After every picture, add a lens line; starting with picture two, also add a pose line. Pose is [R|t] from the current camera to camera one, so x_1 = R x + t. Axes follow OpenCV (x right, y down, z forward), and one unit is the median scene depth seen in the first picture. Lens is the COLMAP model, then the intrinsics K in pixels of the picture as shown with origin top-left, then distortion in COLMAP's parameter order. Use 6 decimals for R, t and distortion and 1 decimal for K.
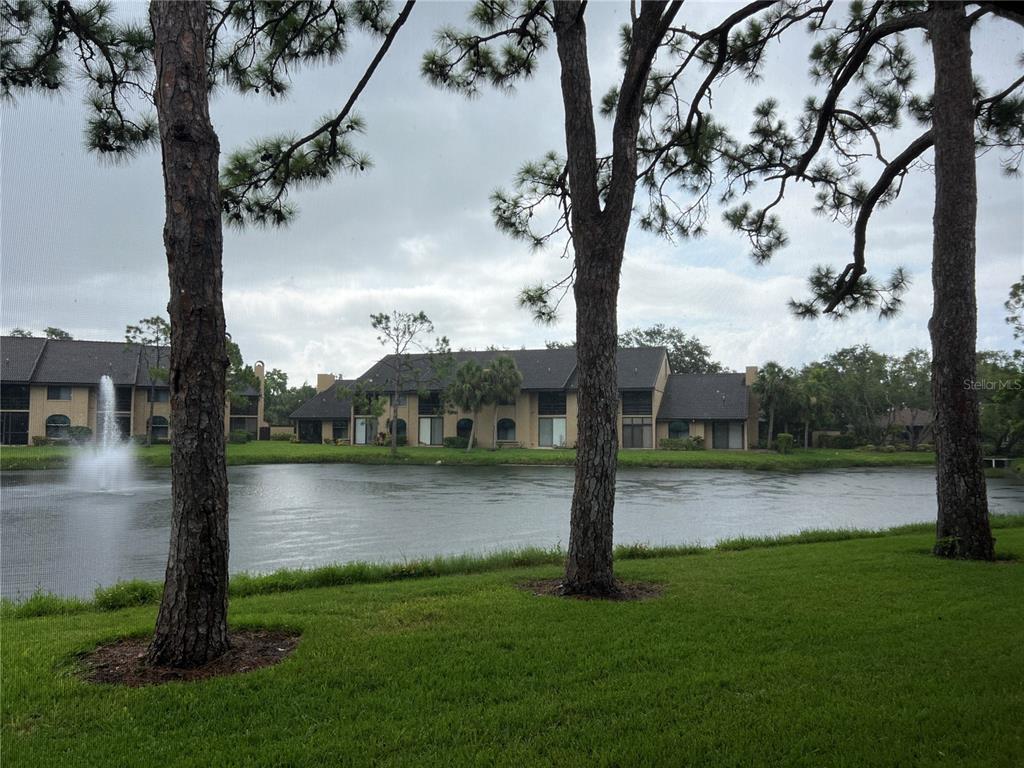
lens RADIAL K [[748.3, 0, 500.3], [0, 748.3, 389.7], [0, 0, 1]] dist [0.052935, -0.061461]
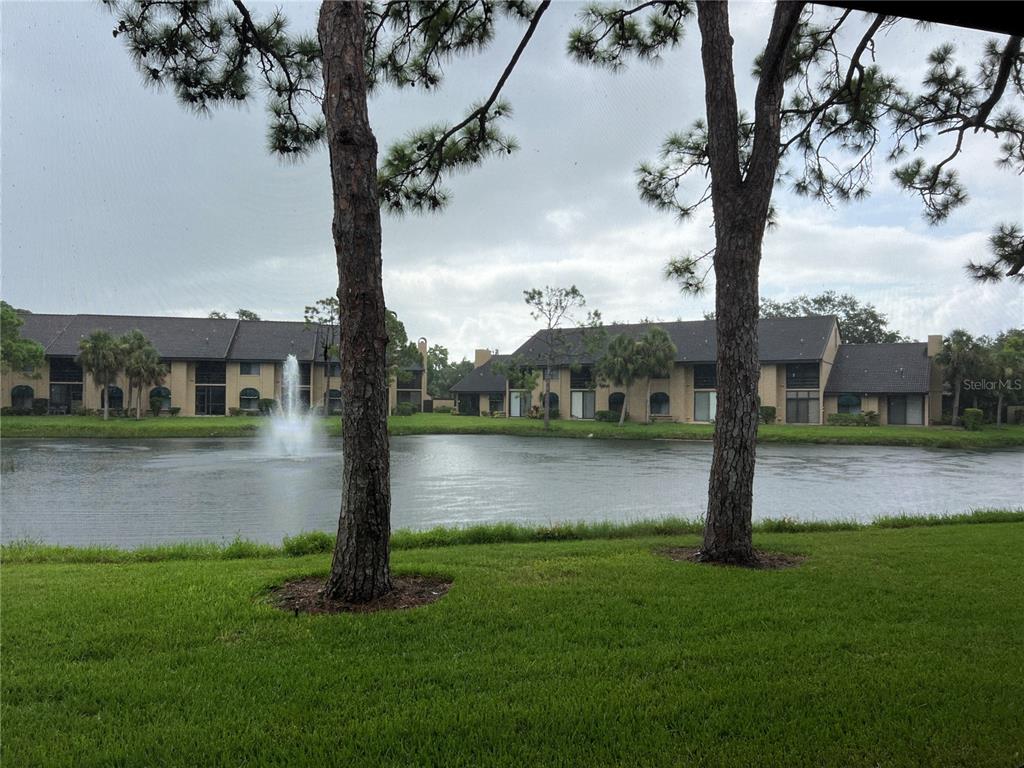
lens RADIAL K [[748.3, 0, 500.3], [0, 748.3, 389.7], [0, 0, 1]] dist [0.052935, -0.061461]
pose [[0.978679, -0.000339, -0.205395, 0.018361], [0.007454, 0.999399, 0.033867, 0.001078], [0.205260, -0.034676, 0.978093, -0.035277]]
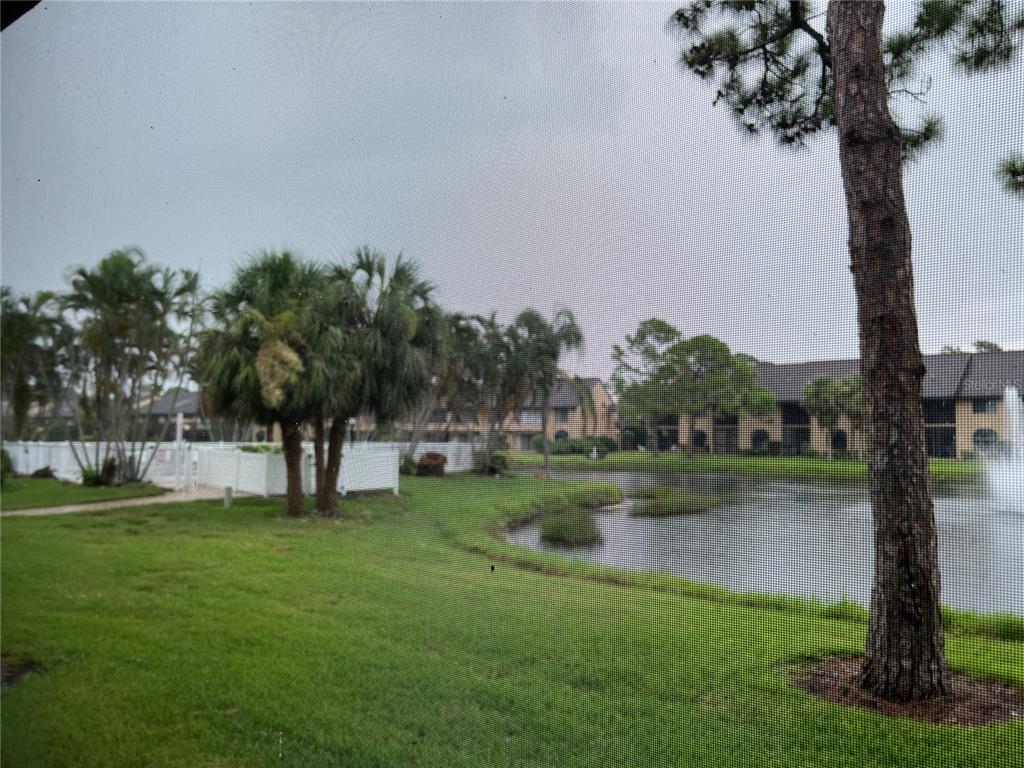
lens RADIAL K [[762.8, 0, 537.8], [0, 762.8, 391.5], [0, 0, 1]] dist [0.051677, -0.064607]
pose [[0.474706, -0.058944, -0.878169, 0.111856], [0.045853, 0.998056, -0.042205, 0.003449], [0.878949, -0.020232, 0.476486, 0.080266]]
